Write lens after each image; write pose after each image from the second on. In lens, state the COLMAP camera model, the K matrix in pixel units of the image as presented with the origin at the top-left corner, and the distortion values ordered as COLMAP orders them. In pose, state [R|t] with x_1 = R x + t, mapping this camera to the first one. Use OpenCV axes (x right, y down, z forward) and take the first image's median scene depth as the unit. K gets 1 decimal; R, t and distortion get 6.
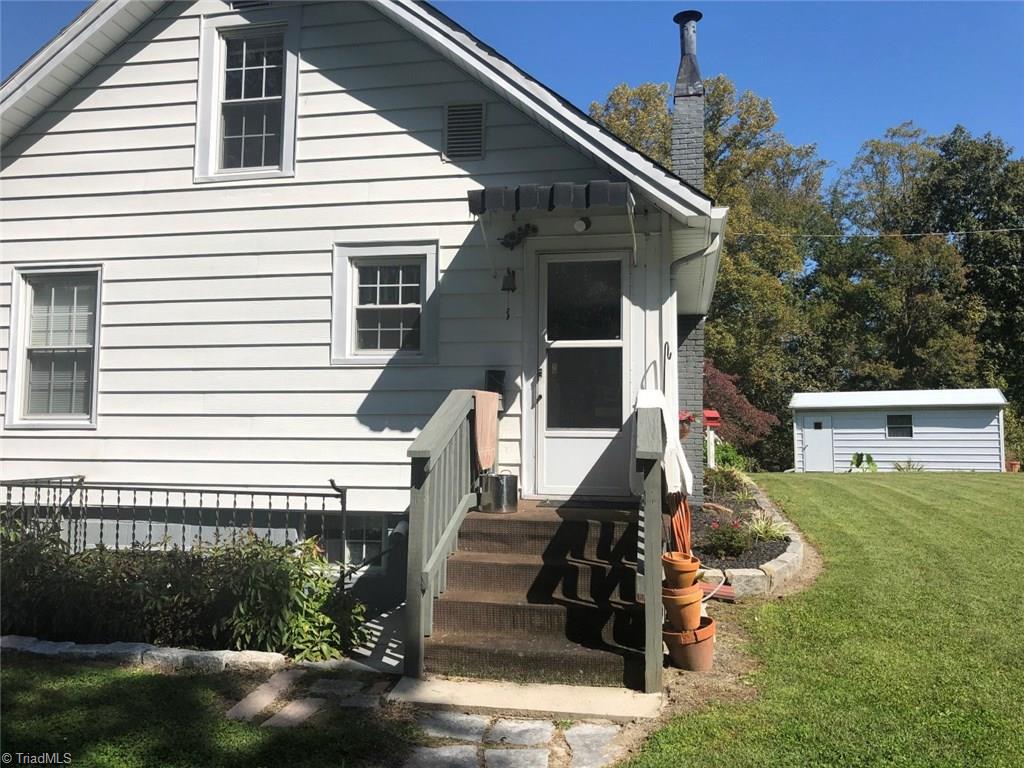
lens RADIAL K [[810.4, 0, 512.0], [0, 810.4, 384.0], [0, 0, 1]] dist [0.109906, -0.231350]
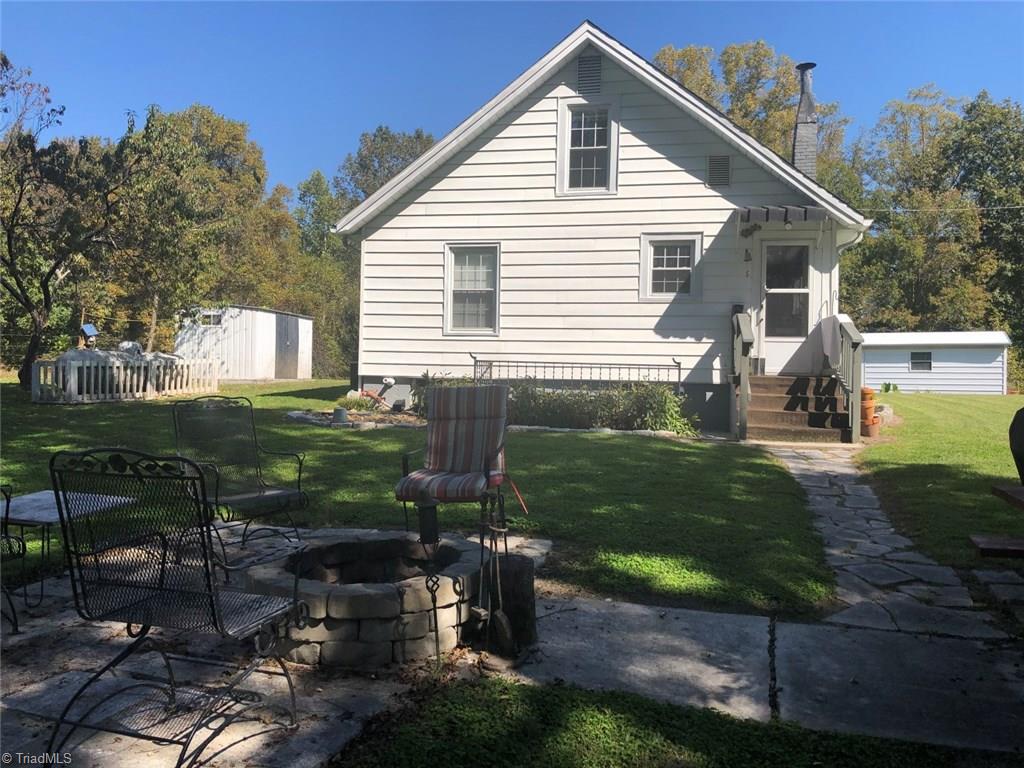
lens RADIAL K [[833.4, 0, 512.0], [0, 833.4, 384.0], [0, 0, 1]] dist [0.039727, -0.075624]
pose [[0.999909, 0.010615, 0.008345, -0.502533], [-0.011135, 0.997829, 0.064911, 0.041081], [-0.007638, -0.064998, 0.997856, -0.824057]]
